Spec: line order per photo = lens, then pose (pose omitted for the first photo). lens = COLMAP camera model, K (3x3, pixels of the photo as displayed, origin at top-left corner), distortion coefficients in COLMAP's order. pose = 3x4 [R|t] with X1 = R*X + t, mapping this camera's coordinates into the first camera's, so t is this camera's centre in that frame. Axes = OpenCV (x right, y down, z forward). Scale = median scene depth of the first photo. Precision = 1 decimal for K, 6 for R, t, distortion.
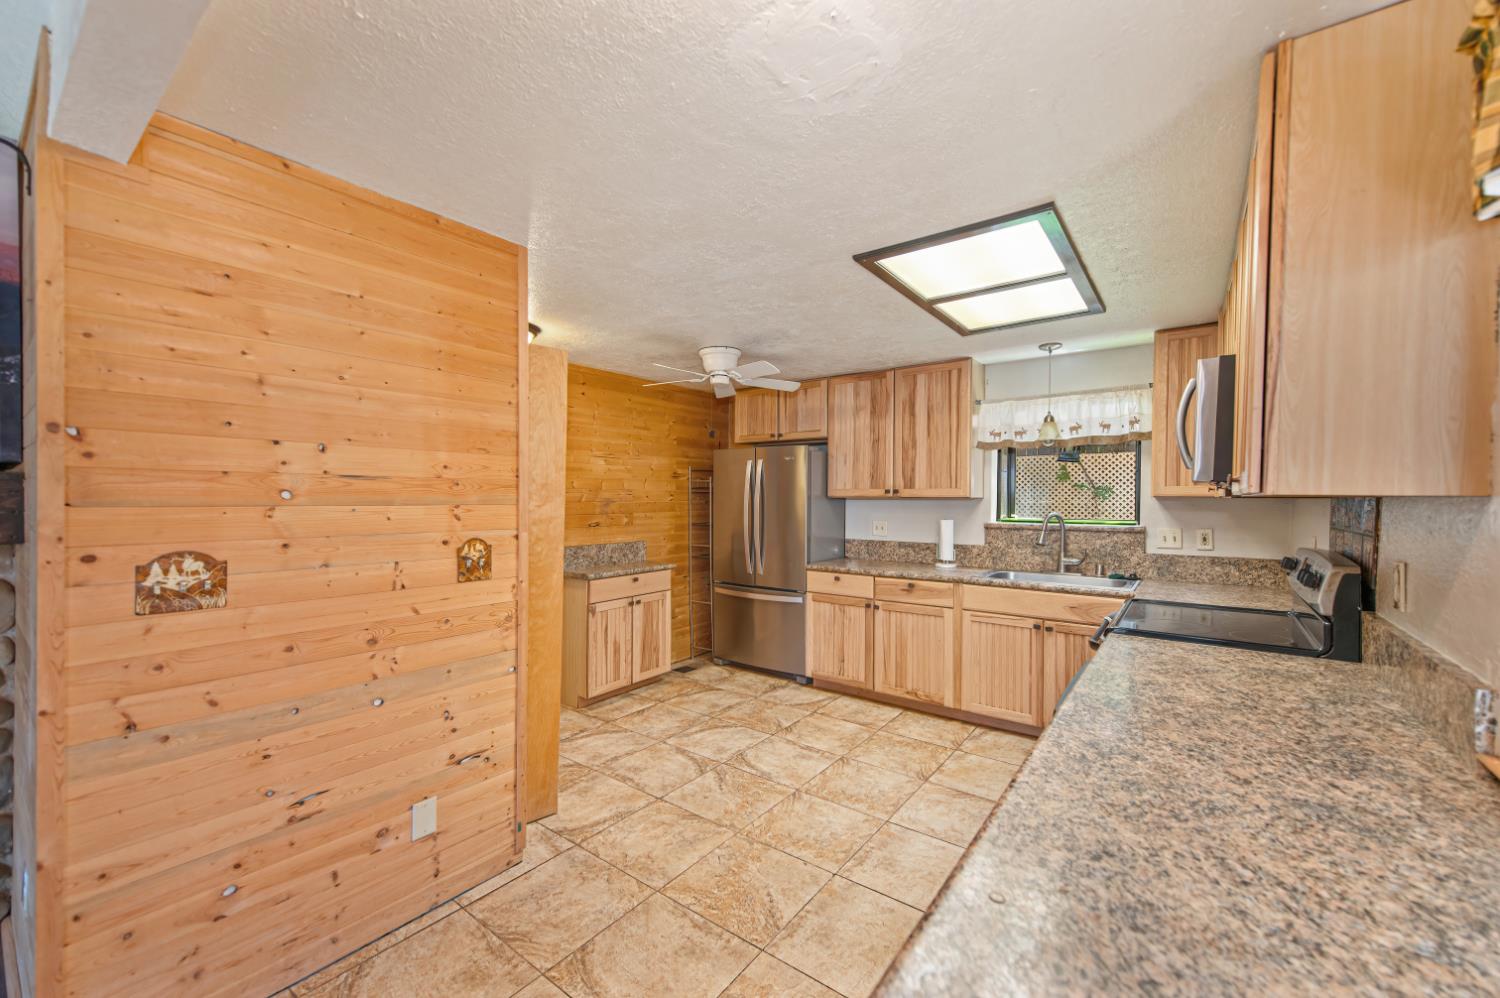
lens RADIAL K [[597.0, 0, 754.8], [0, 597.0, 500.7], [0, 0, 1]] dist [0.016060, -0.005016]
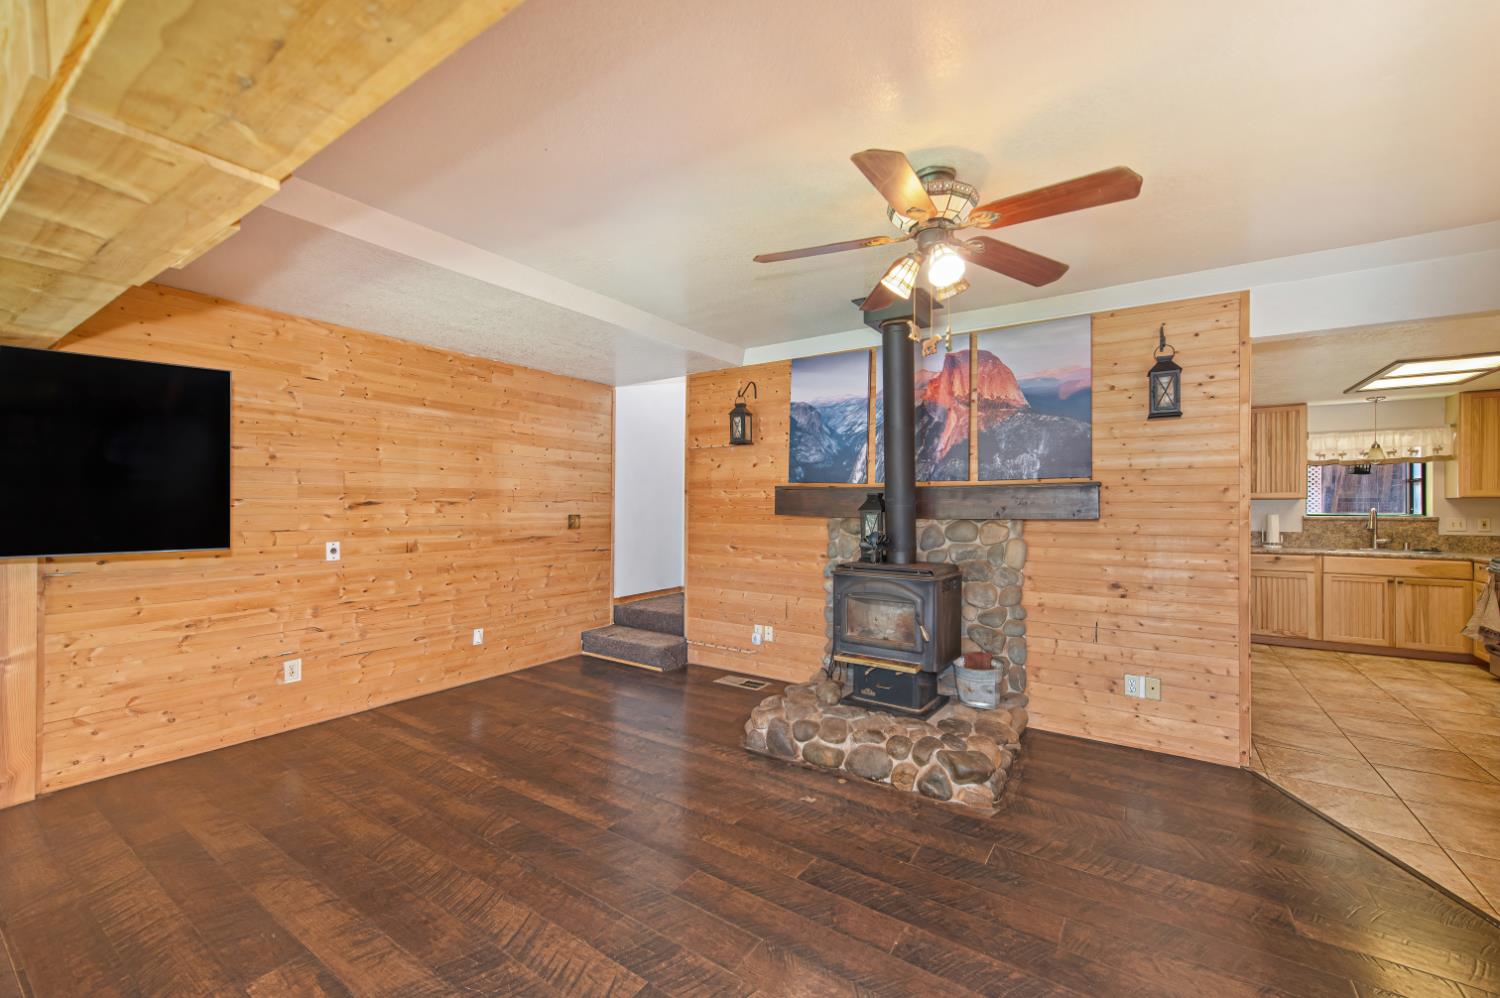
lens RADIAL K [[593.2, 0, 765.3], [0, 593.2, 495.4], [0, 0, 1]] dist [0.016666, -0.005286]
pose [[0.998246, -0.001025, 0.059188, -1.135013], [0.002398, 0.999729, -0.023141, 0.019502], [-0.059149, 0.023242, 0.997979, -0.417549]]
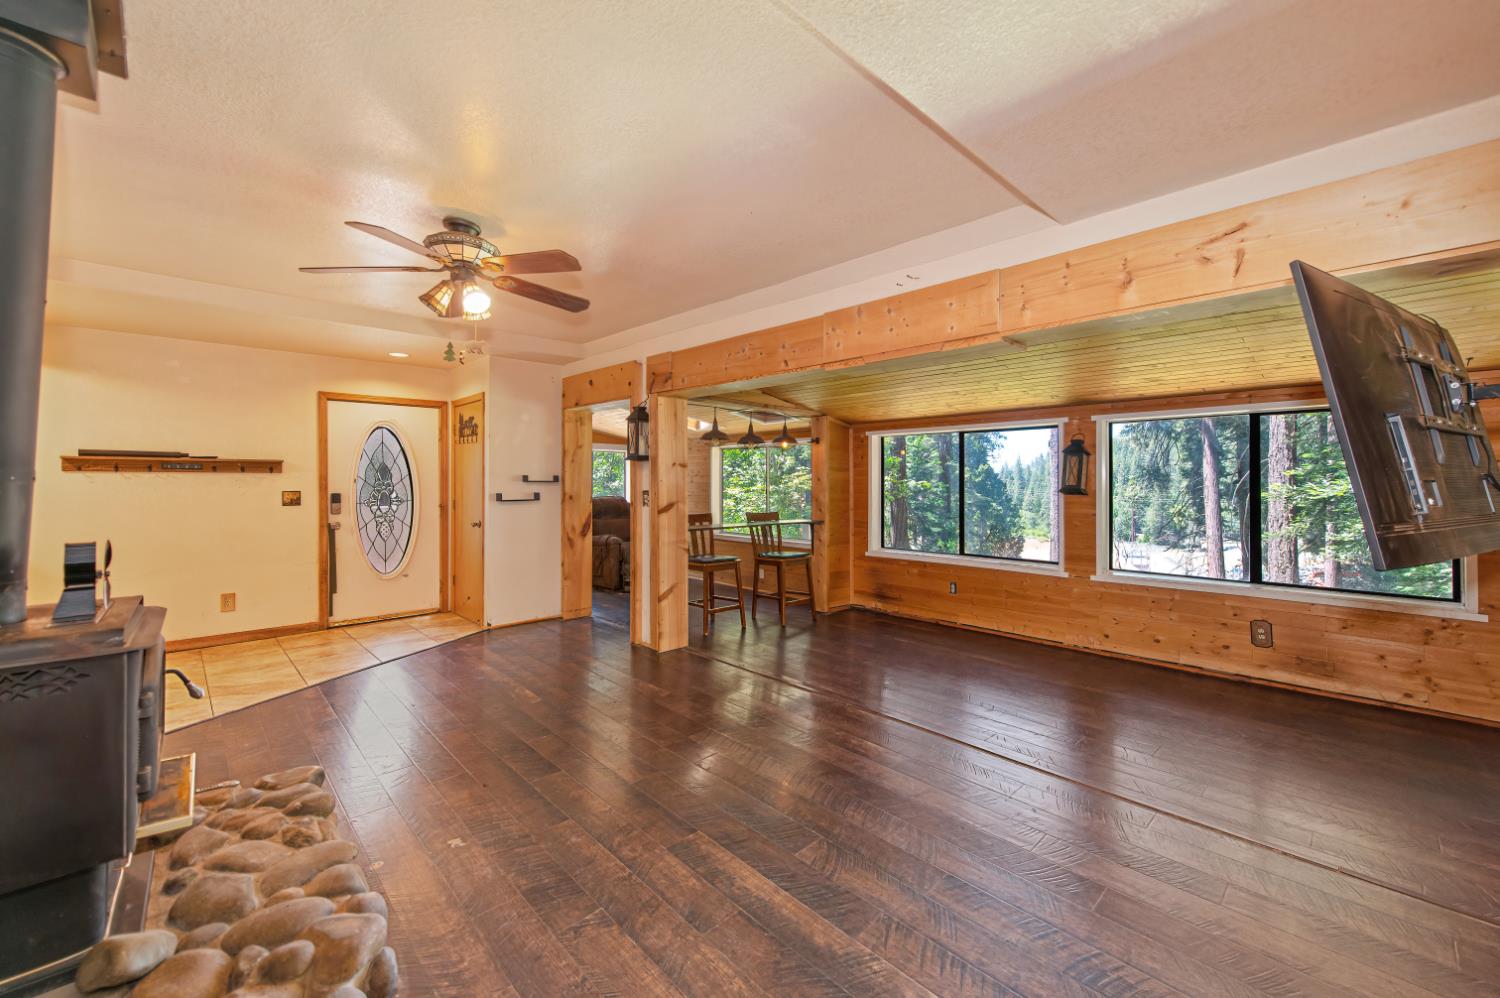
lens RADIAL K [[595.5, 0, 759.0], [0, 595.5, 480.4], [0, 0, 1]] dist [0.014465, -0.005260]
pose [[-0.987210, -0.005501, 0.159332, -1.426848], [-0.004689, 0.999974, 0.005470, 0.008148], [-0.159358, 0.004653, -0.987210, 0.845306]]
